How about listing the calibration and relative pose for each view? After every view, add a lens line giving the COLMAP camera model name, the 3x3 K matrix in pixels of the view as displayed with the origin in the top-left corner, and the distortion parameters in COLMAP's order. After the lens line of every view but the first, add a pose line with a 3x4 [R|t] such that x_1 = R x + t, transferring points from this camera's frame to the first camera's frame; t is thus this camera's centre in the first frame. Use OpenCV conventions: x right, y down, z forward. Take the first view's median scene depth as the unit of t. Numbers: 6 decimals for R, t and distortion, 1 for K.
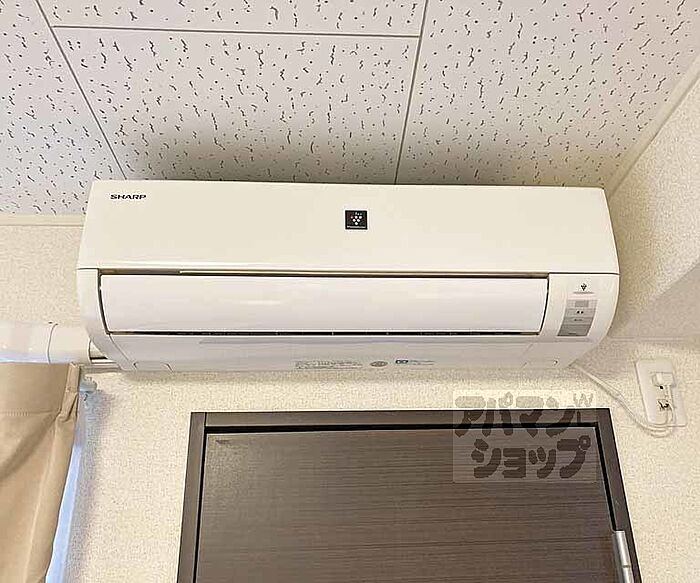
lens RADIAL K [[681.7, 0, 350.0], [0, 681.7, 291.5], [0, 0, 1]] dist [-0.001090, -0.001291]
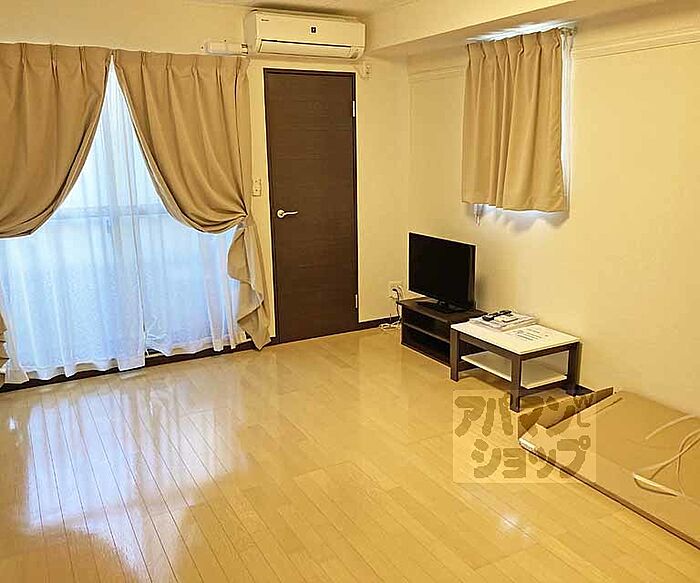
lens RADIAL K [[622.9, 0, 350.0], [0, 622.9, 291.5], [0, 0, 1]] dist [-0.001948, -0.000833]
pose [[0.910463, -0.075315, 0.406676, -1.447917], [-0.192295, 0.793455, 0.577453, -1.063442], [-0.366170, -0.603952, 0.707928, -2.782297]]
